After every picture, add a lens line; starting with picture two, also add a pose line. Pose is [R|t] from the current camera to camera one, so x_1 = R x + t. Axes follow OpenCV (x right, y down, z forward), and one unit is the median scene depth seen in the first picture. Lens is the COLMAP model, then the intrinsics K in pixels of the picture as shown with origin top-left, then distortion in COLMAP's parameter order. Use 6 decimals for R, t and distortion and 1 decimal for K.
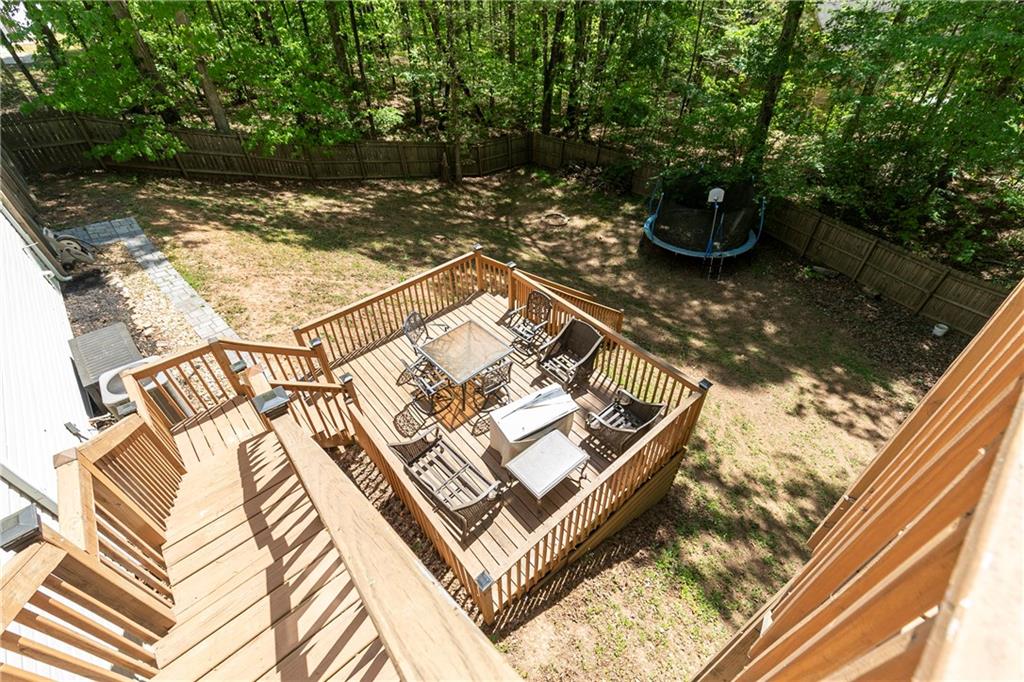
lens RADIAL K [[457.5, 0, 512.4], [0, 457.5, 346.3], [0, 0, 1]] dist [0.003107, -0.000636]
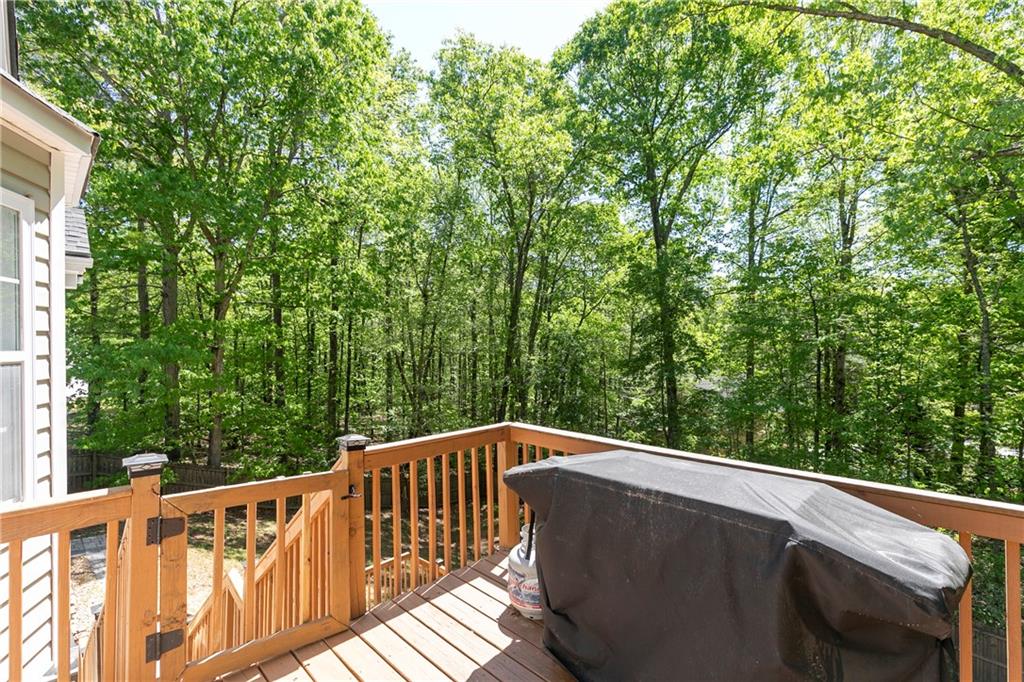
lens RADIAL K [[457.5, 0, 512.4], [0, 457.5, 346.3], [0, 0, 1]] dist [0.003107, -0.000636]
pose [[0.997752, 0.017310, 0.064738, 0.043834], [0.029581, 0.753074, -0.657271, 0.081621], [-0.060129, 0.657709, 0.750869, -0.116090]]
